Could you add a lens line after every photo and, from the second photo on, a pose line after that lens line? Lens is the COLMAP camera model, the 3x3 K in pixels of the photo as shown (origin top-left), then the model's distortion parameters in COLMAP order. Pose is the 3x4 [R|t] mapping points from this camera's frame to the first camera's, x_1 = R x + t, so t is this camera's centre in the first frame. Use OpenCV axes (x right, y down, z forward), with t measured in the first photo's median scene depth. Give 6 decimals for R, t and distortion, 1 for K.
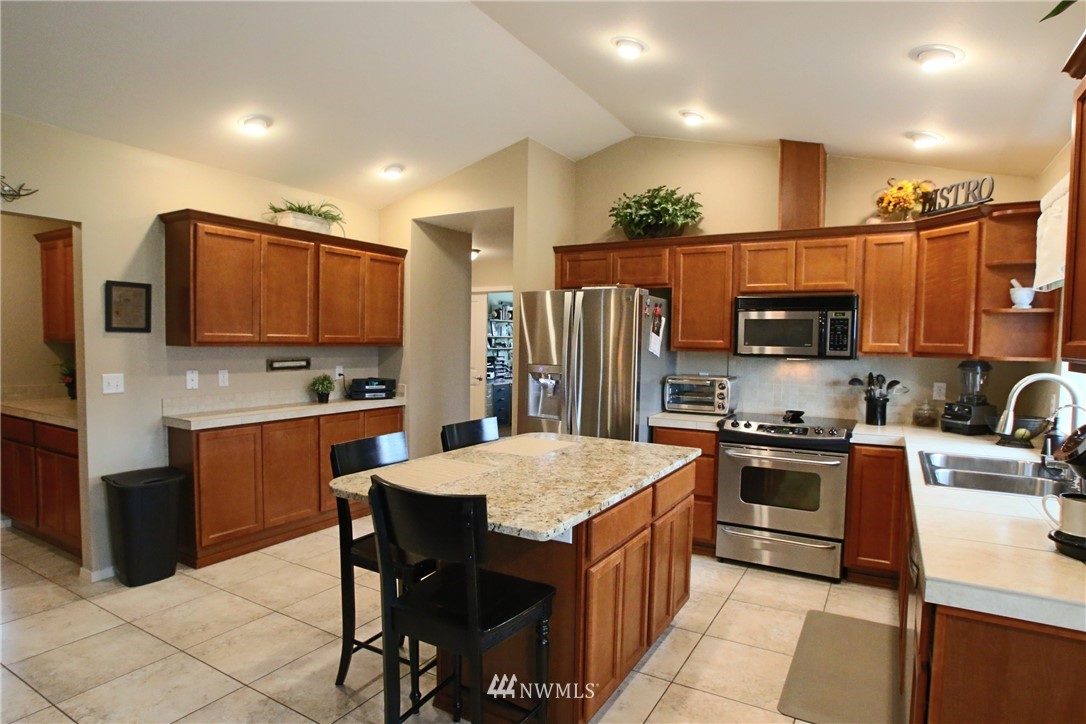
lens RADIAL K [[592.9, 0, 573.8], [0, 592.9, 371.9], [0, 0, 1]] dist [-0.032716, 0.007864]
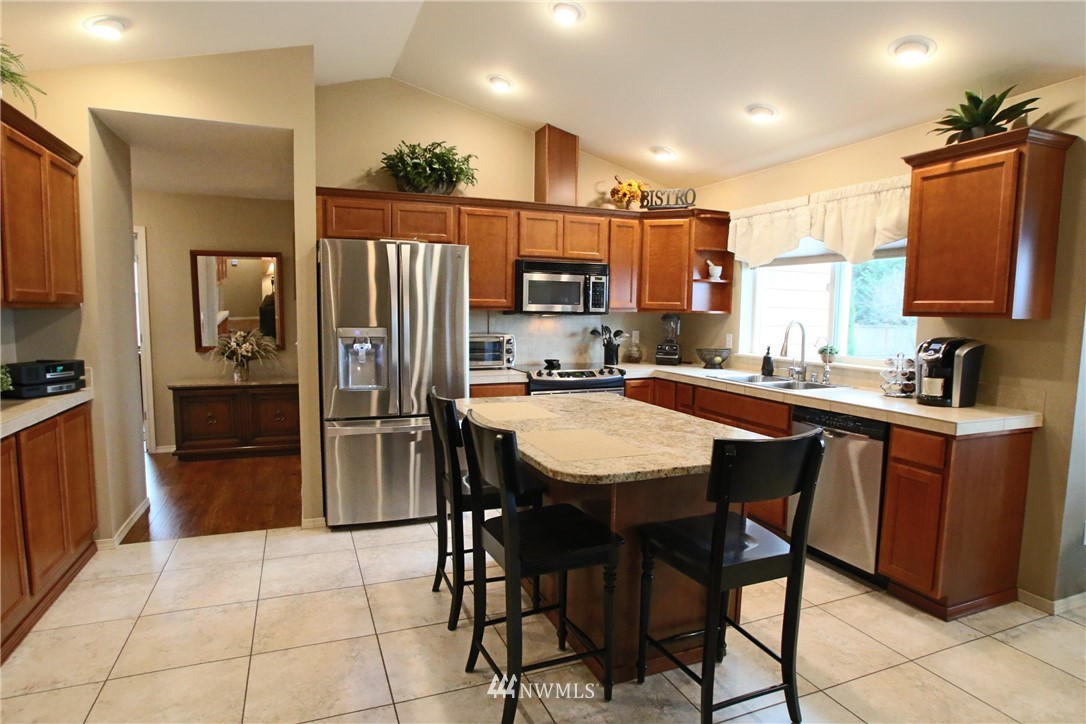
lens RADIAL K [[592.9, 0, 543.2], [0, 592.9, 359.0], [0, 0, 1]] dist [-0.032716, 0.007864]
pose [[0.636800, -0.075083, 0.767364, -0.583662], [0.036192, 0.997061, 0.067524, -0.016658], [-0.770179, -0.015227, 0.637646, 0.272398]]
